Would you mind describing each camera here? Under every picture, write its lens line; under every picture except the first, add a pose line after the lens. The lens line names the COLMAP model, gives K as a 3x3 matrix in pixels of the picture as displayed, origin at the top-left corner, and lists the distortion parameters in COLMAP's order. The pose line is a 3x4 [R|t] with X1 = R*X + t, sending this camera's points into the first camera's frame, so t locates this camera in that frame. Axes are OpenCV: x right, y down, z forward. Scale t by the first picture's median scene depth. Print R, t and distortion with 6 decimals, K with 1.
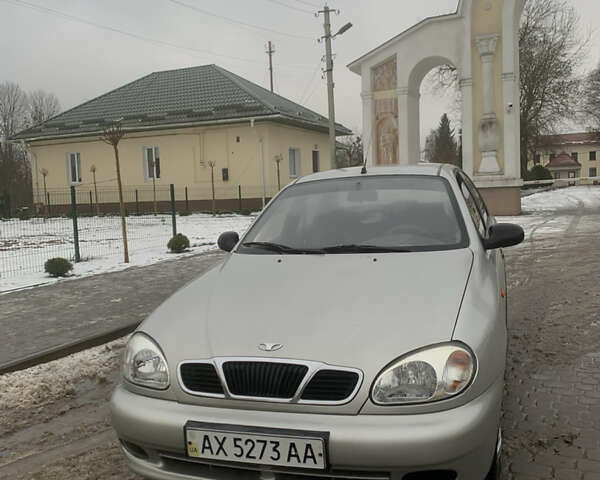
lens RADIAL K [[599.9, 0, 300.0], [0, 599.9, 240.0], [0, 0, 1]] dist [0.123440, -0.289946]
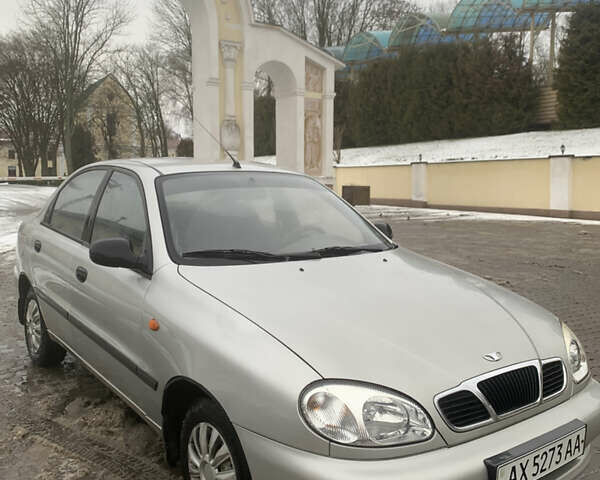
lens RADIAL K [[599.9, 0, 300.0], [0, 599.9, 240.0], [0, 0, 1]] dist [0.123440, -0.289946]
pose [[0.561655, -0.030943, 0.826793, -0.143527], [0.037367, 0.999229, 0.012012, -0.003137], [-0.826527, 0.024148, 0.562379, 0.105263]]
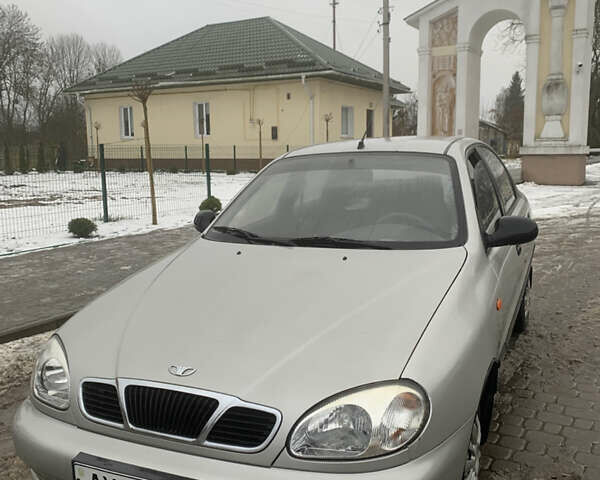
lens RADIAL K [[598.6, 0, 306.5], [0, 598.6, 243.1], [0, 0, 1]] dist [0.112092, -0.281279]
pose [[0.995036, 0.041594, -0.090404, 0.027340], [-0.034634, 0.996411, 0.077244, -0.009540], [0.093293, -0.073729, 0.992905, 0.031109]]
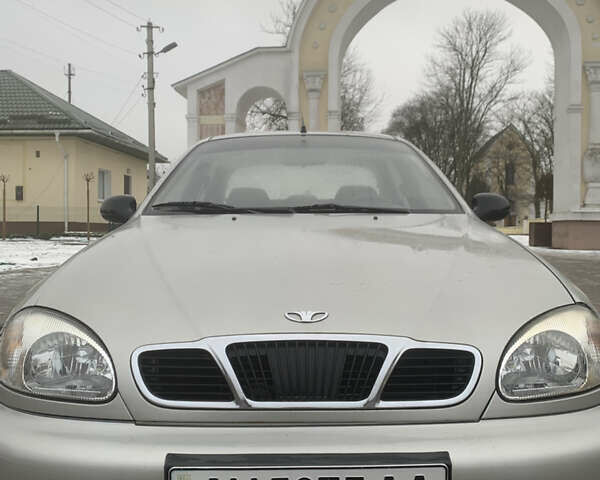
lens RADIAL K [[599.9, 0, 300.0], [0, 599.9, 240.0], [0, 0, 1]] dist [0.123440, -0.289946]
pose [[0.942862, 0.041354, 0.330607, -0.036992], [-0.016755, 0.996897, -0.076914, 0.021741], [-0.332762, 0.066980, 0.940629, 0.065814]]
